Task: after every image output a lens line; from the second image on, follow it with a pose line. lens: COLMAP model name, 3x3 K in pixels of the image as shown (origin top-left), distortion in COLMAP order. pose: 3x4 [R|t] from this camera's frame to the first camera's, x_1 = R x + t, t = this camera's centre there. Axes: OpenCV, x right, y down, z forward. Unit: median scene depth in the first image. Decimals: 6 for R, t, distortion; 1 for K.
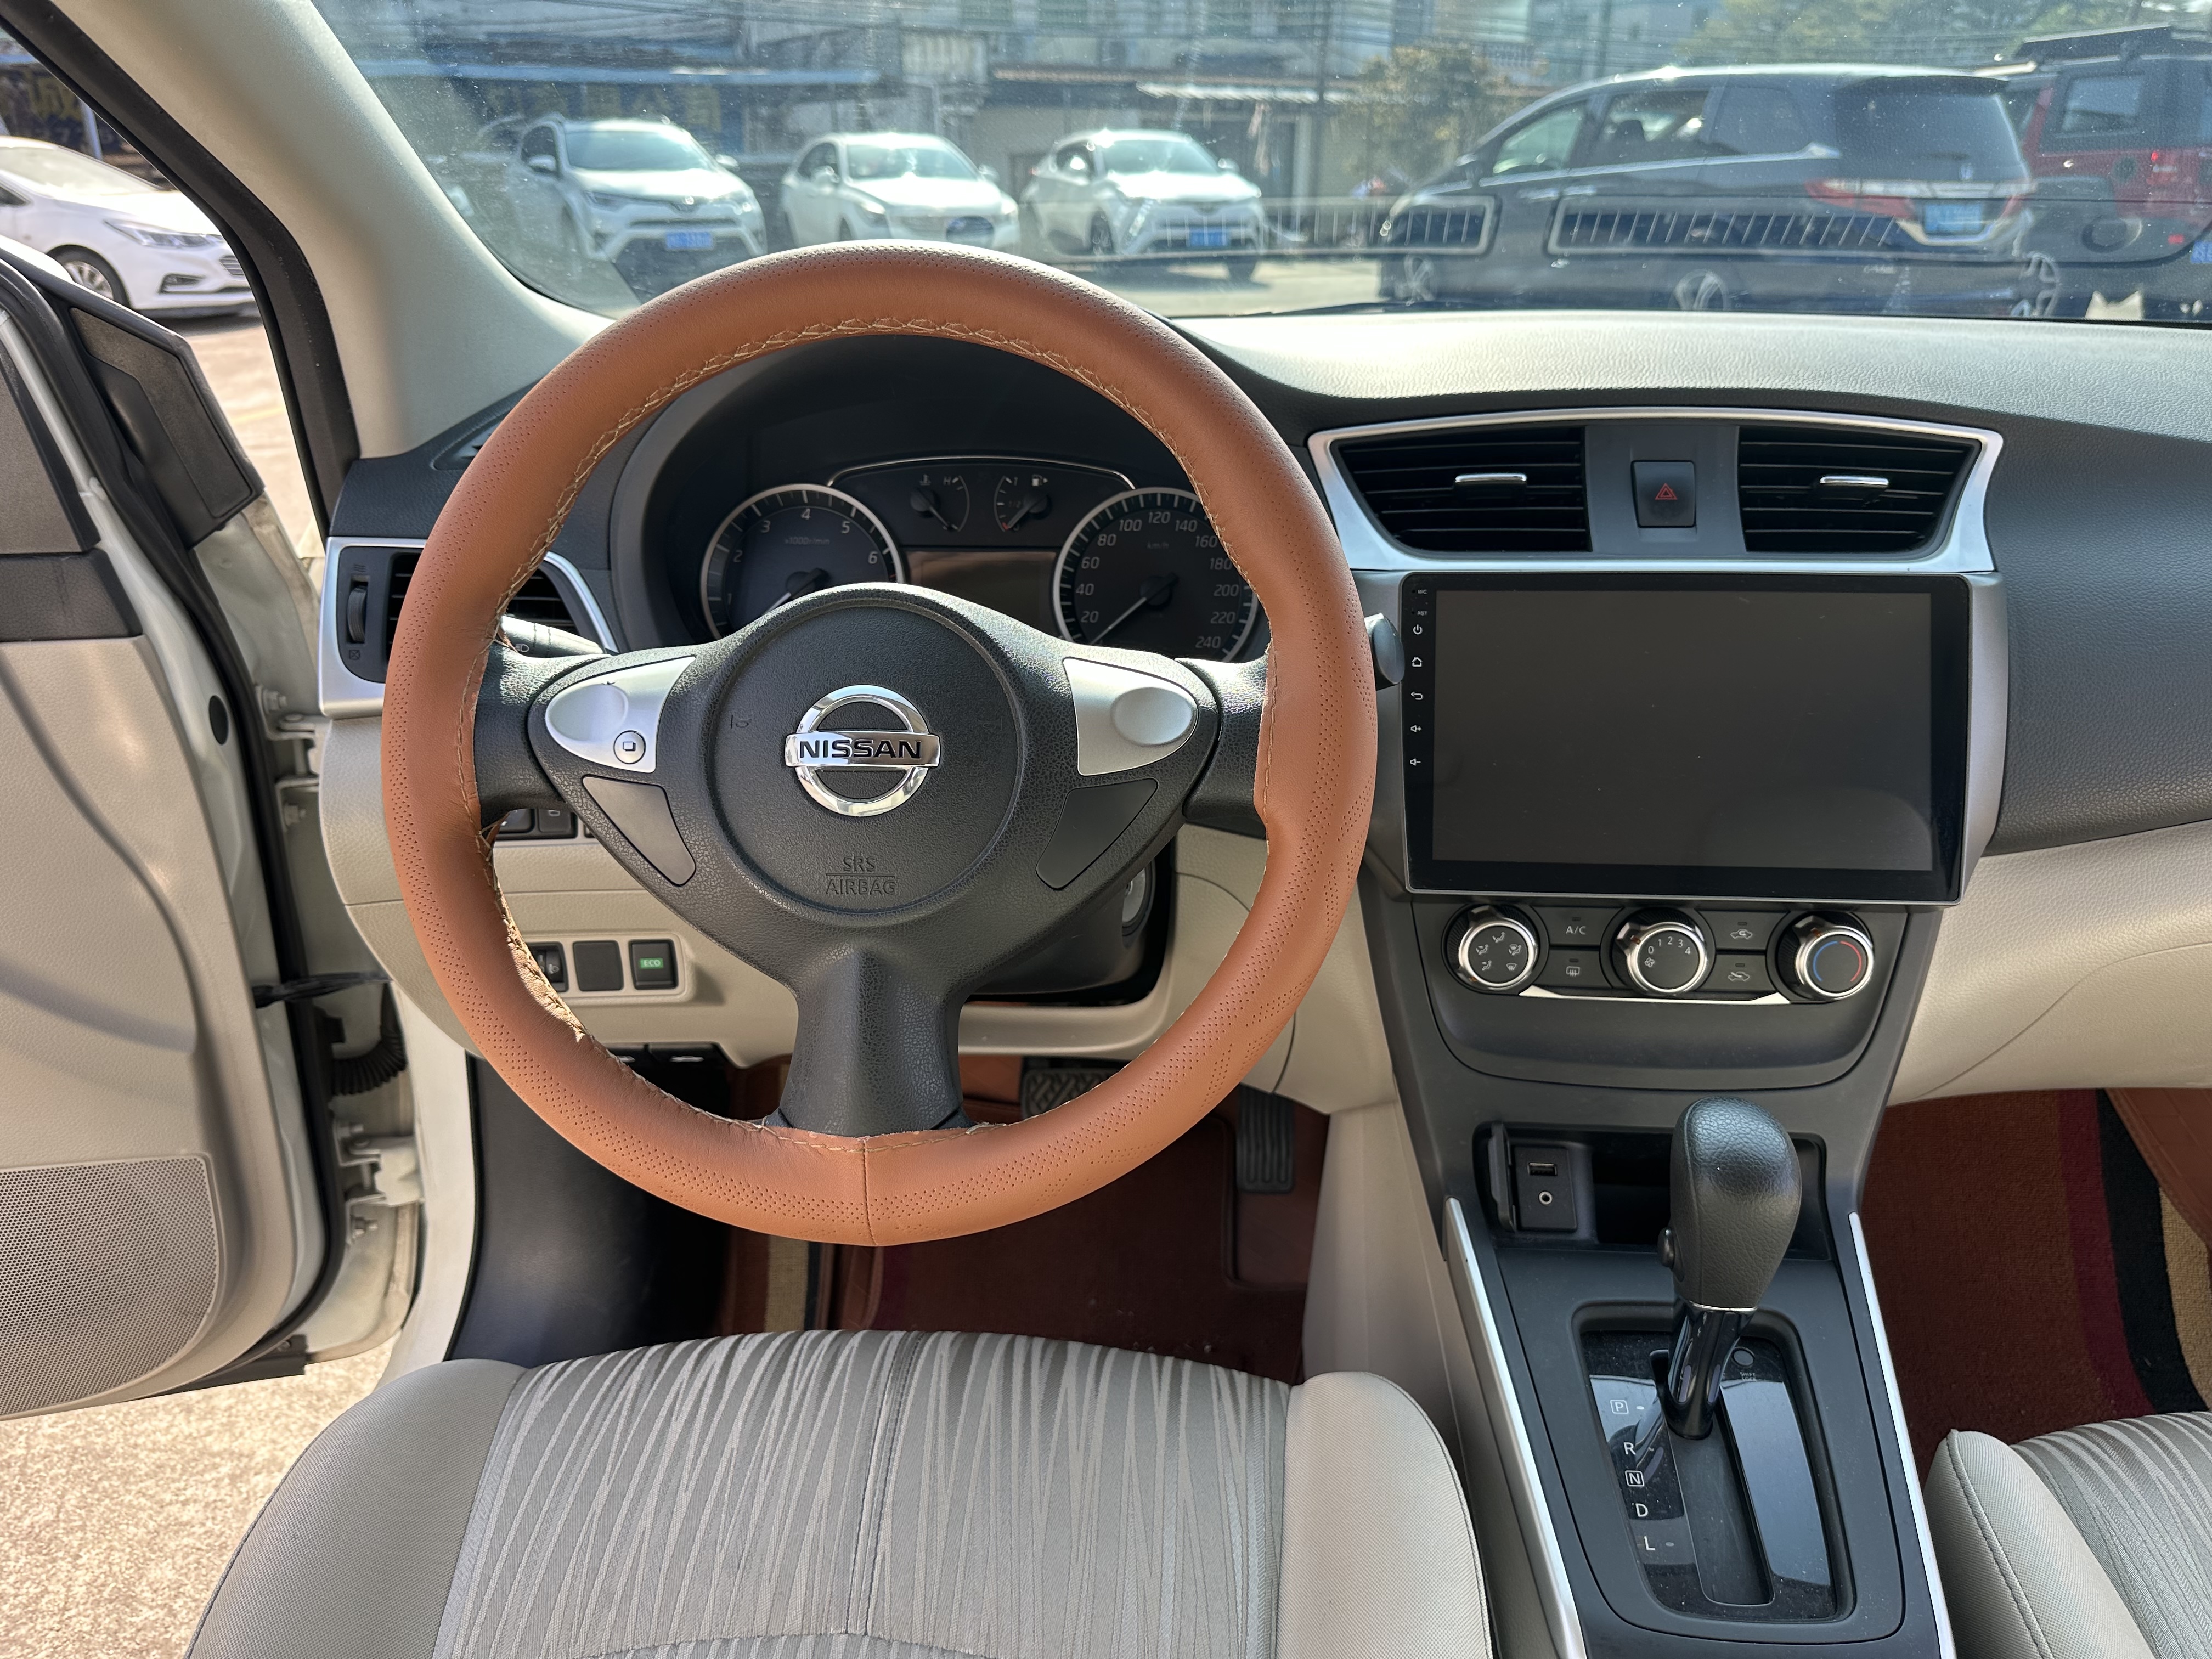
lens RADIAL K [[1569.7, 0, 1106.0], [0, 1569.7, 829.5], [0, 0, 1]] dist [0.078562, -0.119333]
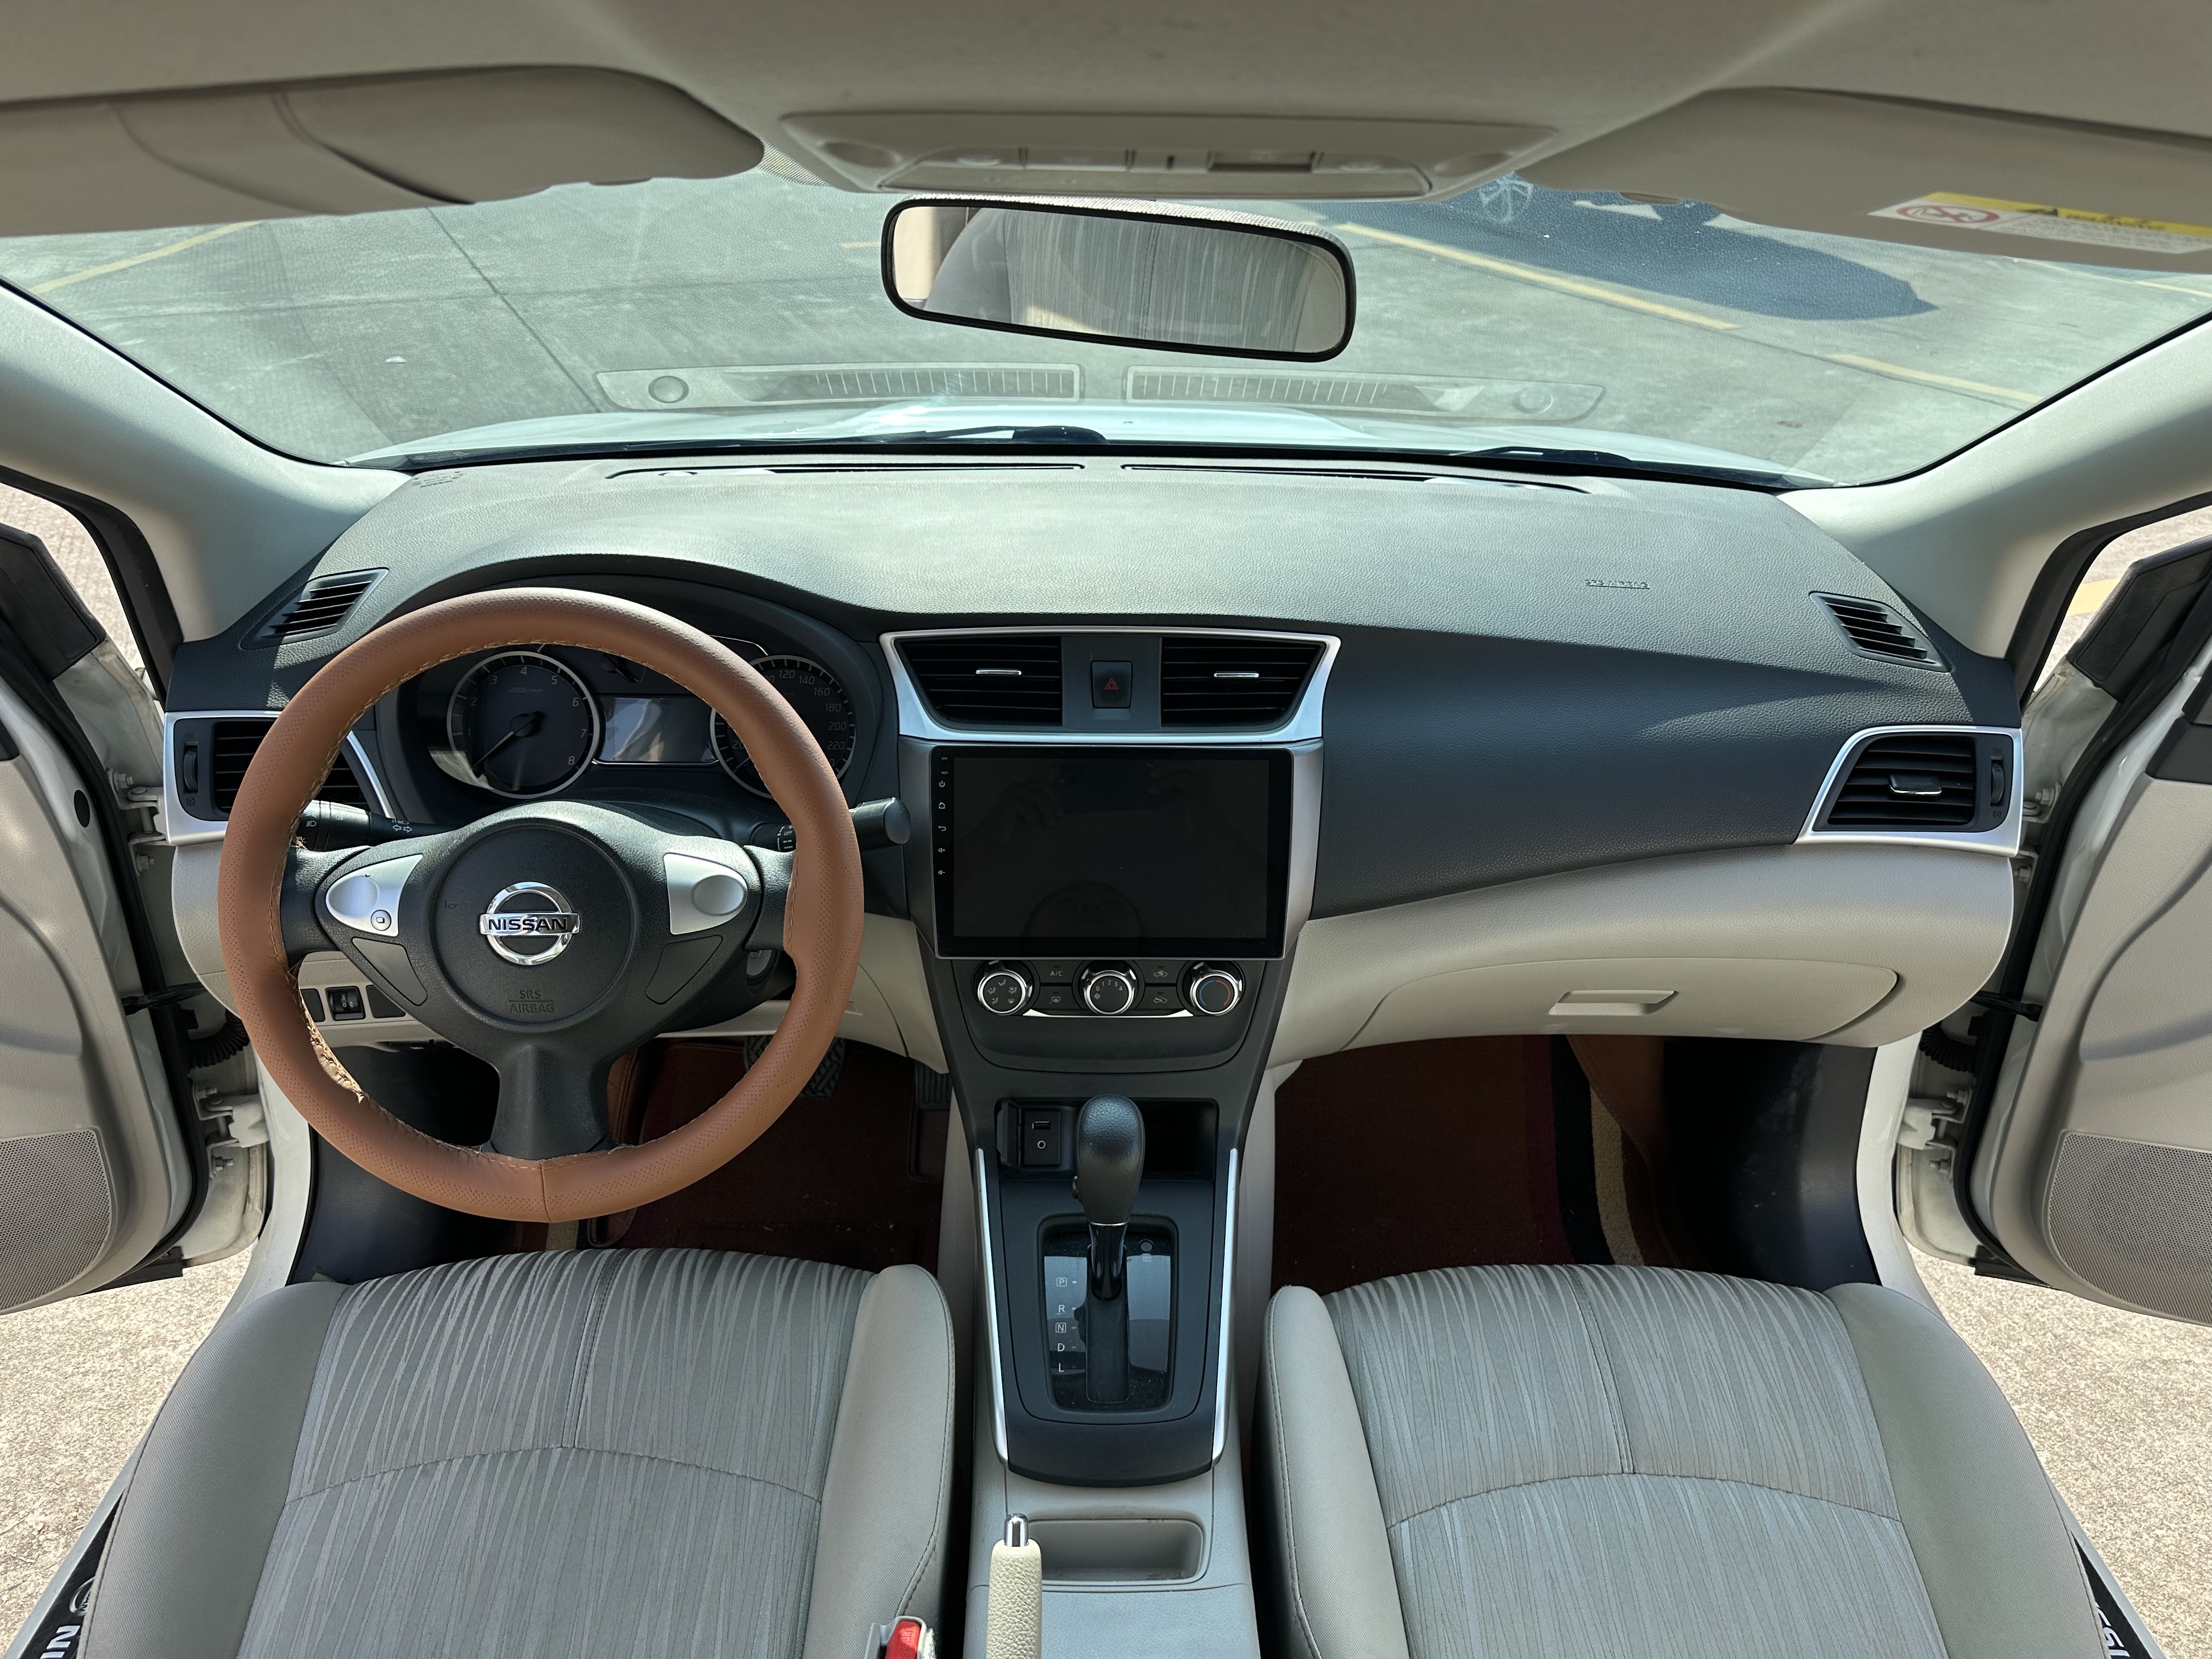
lens RADIAL K [[1540.5, 0, 1106.0], [0, 1540.5, 829.5], [0, 0, 1]] dist [0.082955, -0.105690]
pose [[0.996025, -0.017575, 0.087319, 0.219456], [0.008490, 0.994609, 0.103344, -0.228285], [-0.088665, -0.102192, 0.990805, -0.459092]]
